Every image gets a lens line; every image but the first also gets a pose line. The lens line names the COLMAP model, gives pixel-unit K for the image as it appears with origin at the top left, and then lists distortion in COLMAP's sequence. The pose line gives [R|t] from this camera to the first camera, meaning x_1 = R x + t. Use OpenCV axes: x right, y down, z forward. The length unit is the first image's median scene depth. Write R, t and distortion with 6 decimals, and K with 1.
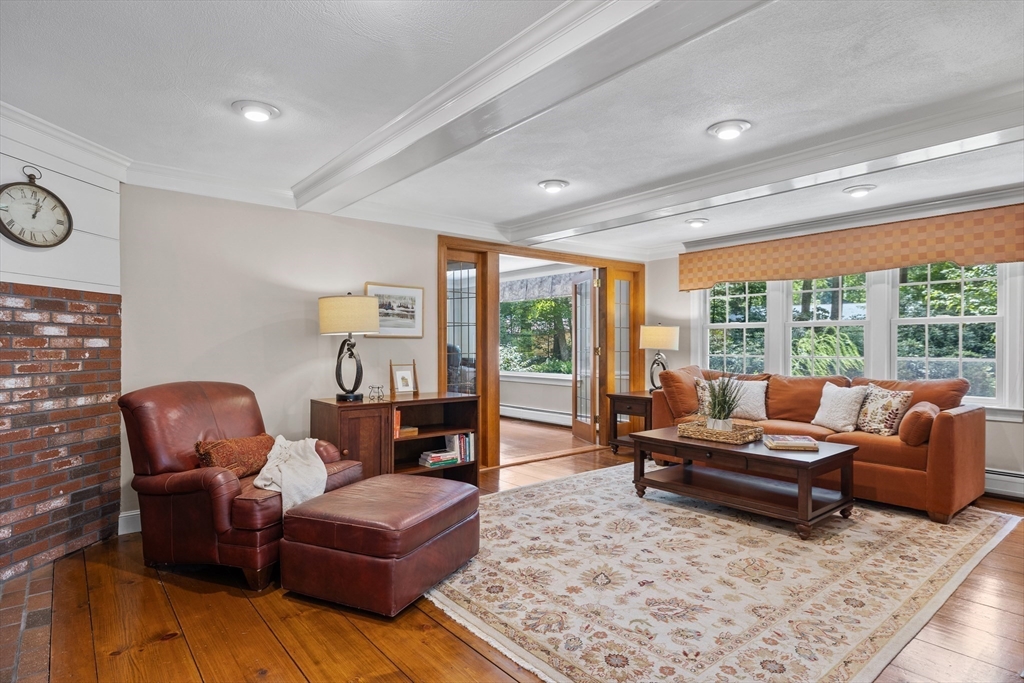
lens RADIAL K [[564.7, 0, 513.3], [0, 564.7, 343.9], [0, 0, 1]] dist [0.001264, 0.000490]
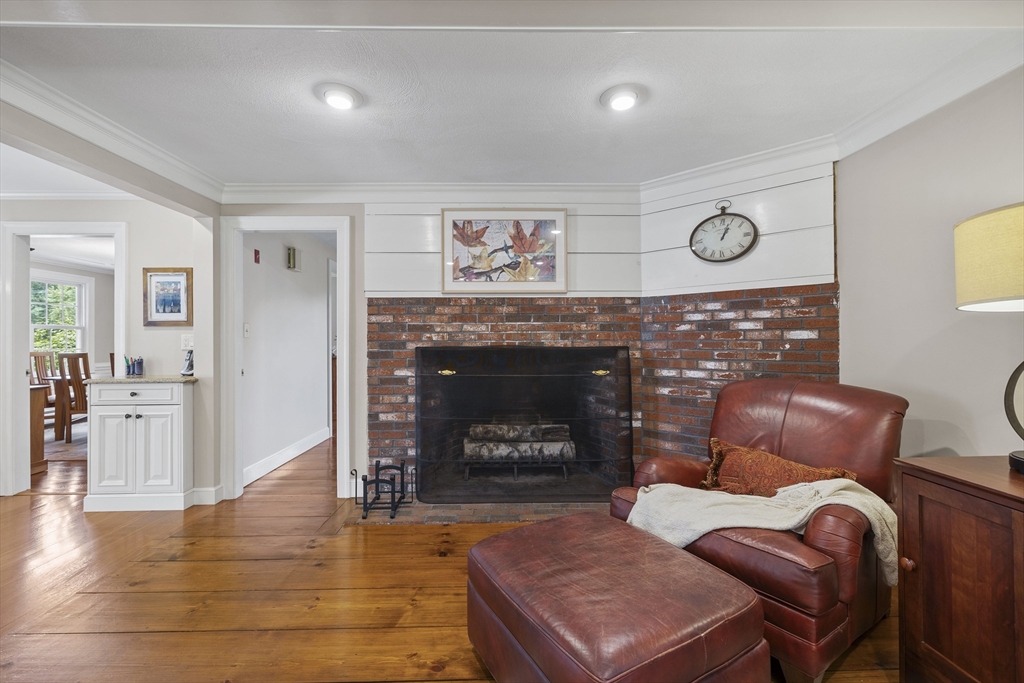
lens RADIAL K [[438.6, 0, 512.0], [0, 438.6, 341.5], [0, 0, 1]] dist [0.000739, 0.000107]
pose [[-0.618319, 0.004807, -0.785912, 0.235170], [0.005616, 0.999983, 0.001698, 0.006896], [0.785907, -0.003364, -0.618336, 1.198182]]
